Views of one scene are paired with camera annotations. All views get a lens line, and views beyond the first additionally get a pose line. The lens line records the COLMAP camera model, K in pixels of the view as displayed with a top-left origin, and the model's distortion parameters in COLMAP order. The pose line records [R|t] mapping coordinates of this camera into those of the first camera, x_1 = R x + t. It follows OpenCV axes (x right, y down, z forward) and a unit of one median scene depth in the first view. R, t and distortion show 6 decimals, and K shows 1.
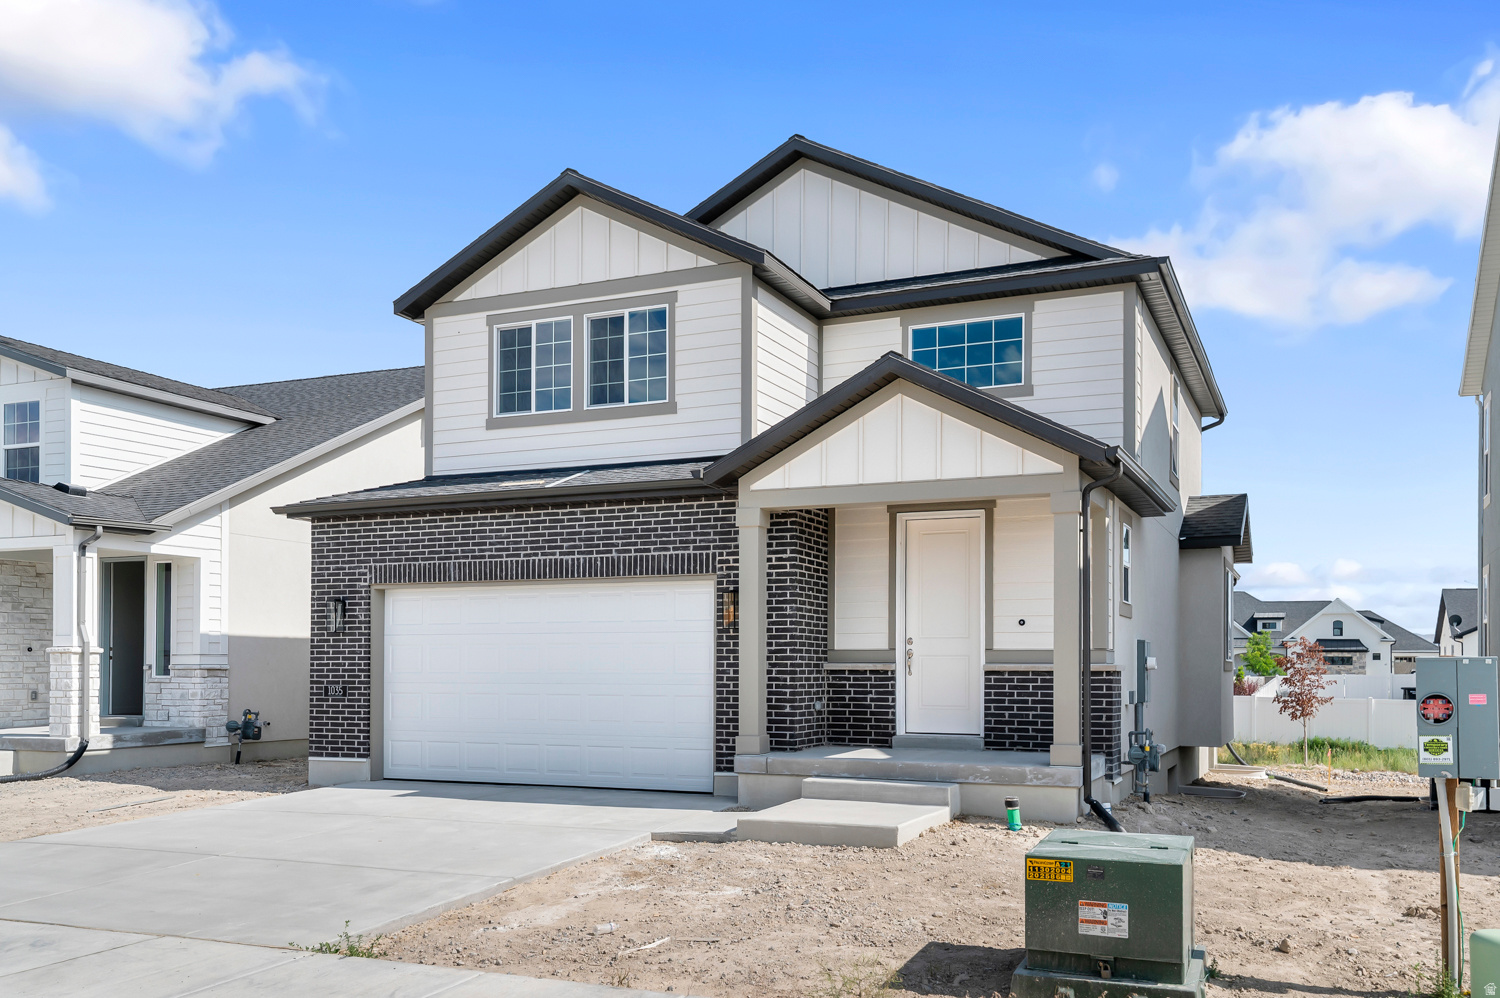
lens RADIAL K [[1236.5, 0, 759.2], [0, 1236.5, 541.6], [0, 0, 1]] dist [0.050169, -0.000094]
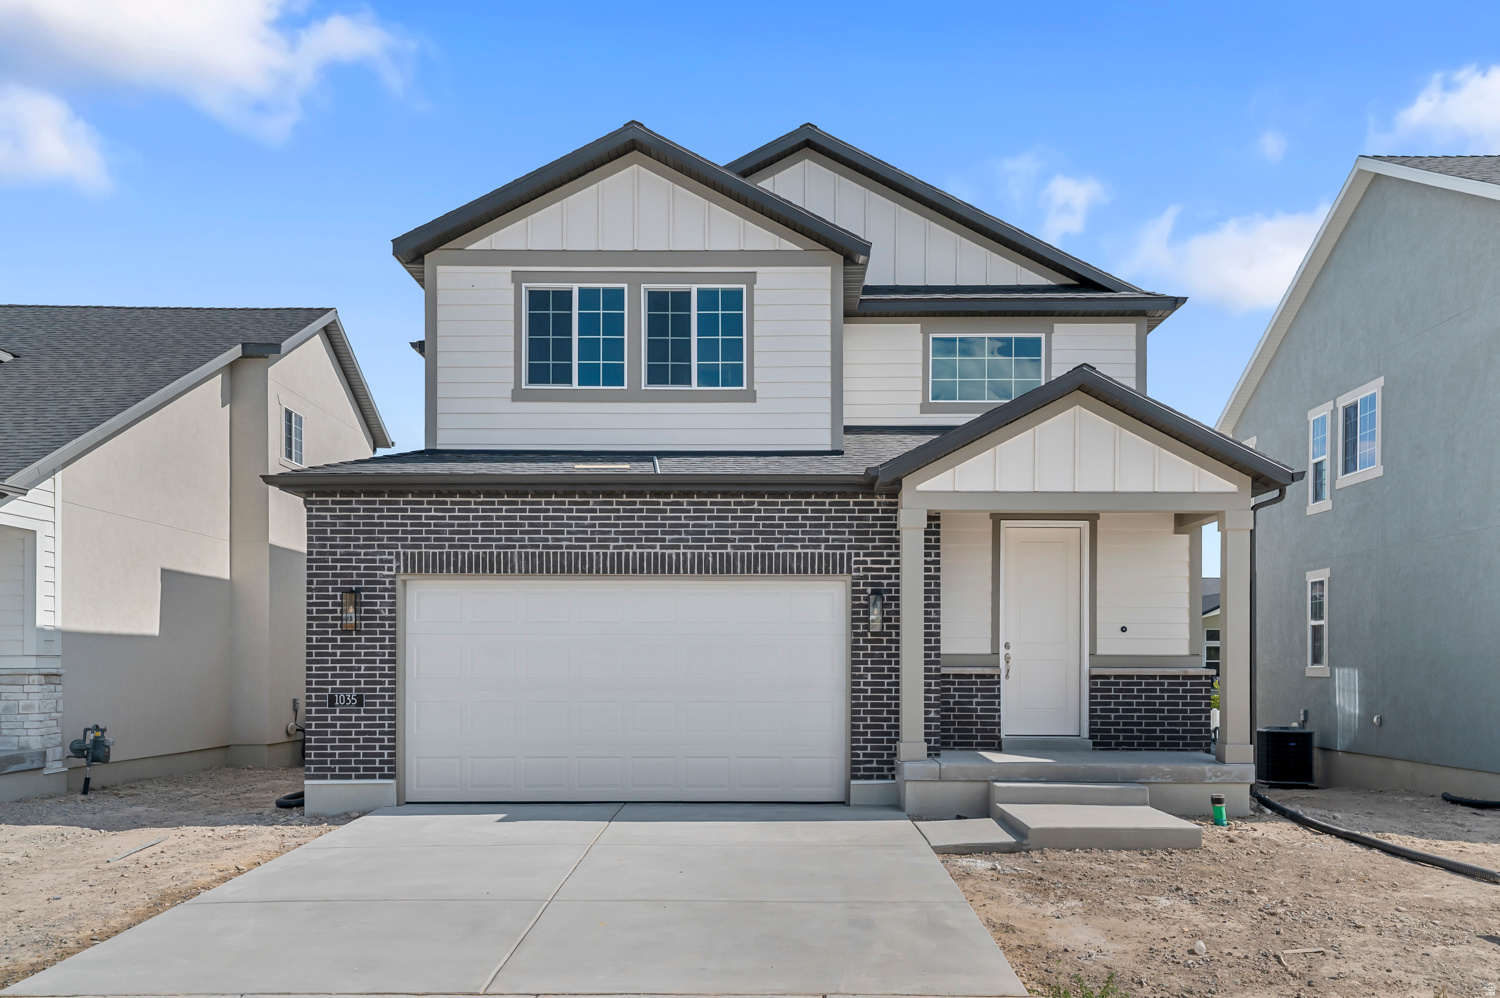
lens RADIAL K [[1236.5, 0, 764.0], [0, 1236.5, 558.1], [0, 0, 1]] dist [0.050169, -0.000094]
pose [[0.916847, 0.034103, 0.397781, -0.451655], [-0.039990, 0.999179, 0.006509, 0.008866], [-0.397232, -0.021875, 0.917457, 0.135980]]
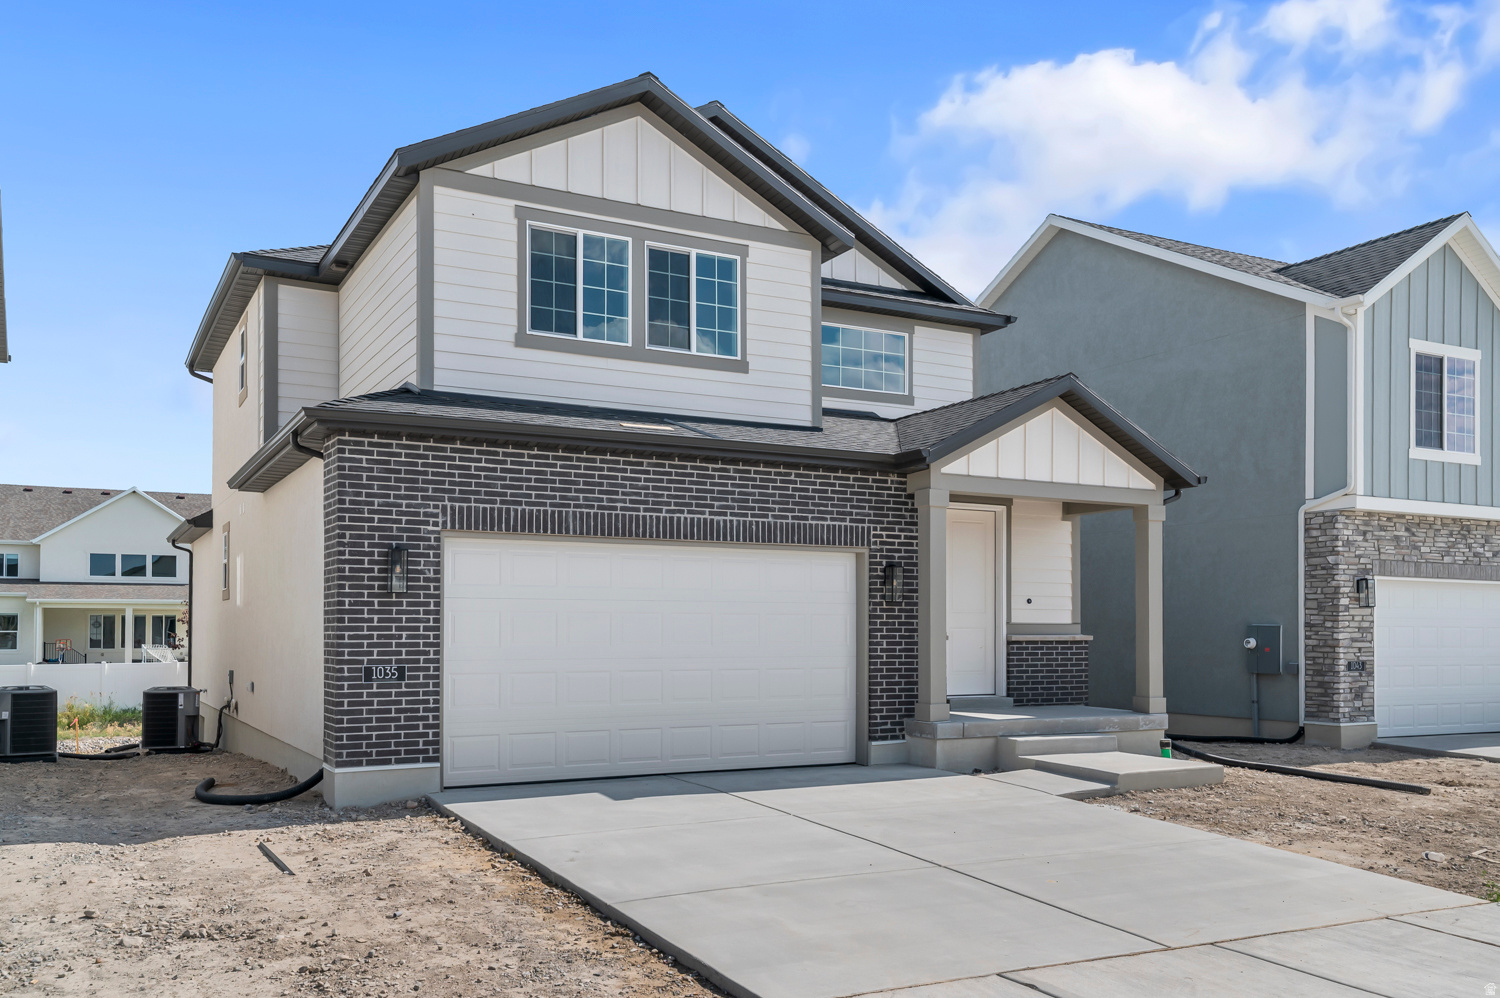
lens RADIAL K [[1236.5, 0, 746.6], [0, 1236.5, 511.8], [0, 0, 1]] dist [0.050169, -0.000094]
pose [[0.616752, 0.075374, 0.783540, -0.845844], [-0.078805, 0.996316, -0.033811, 0.036950], [-0.783202, -0.040894, 0.620420, 0.421387]]
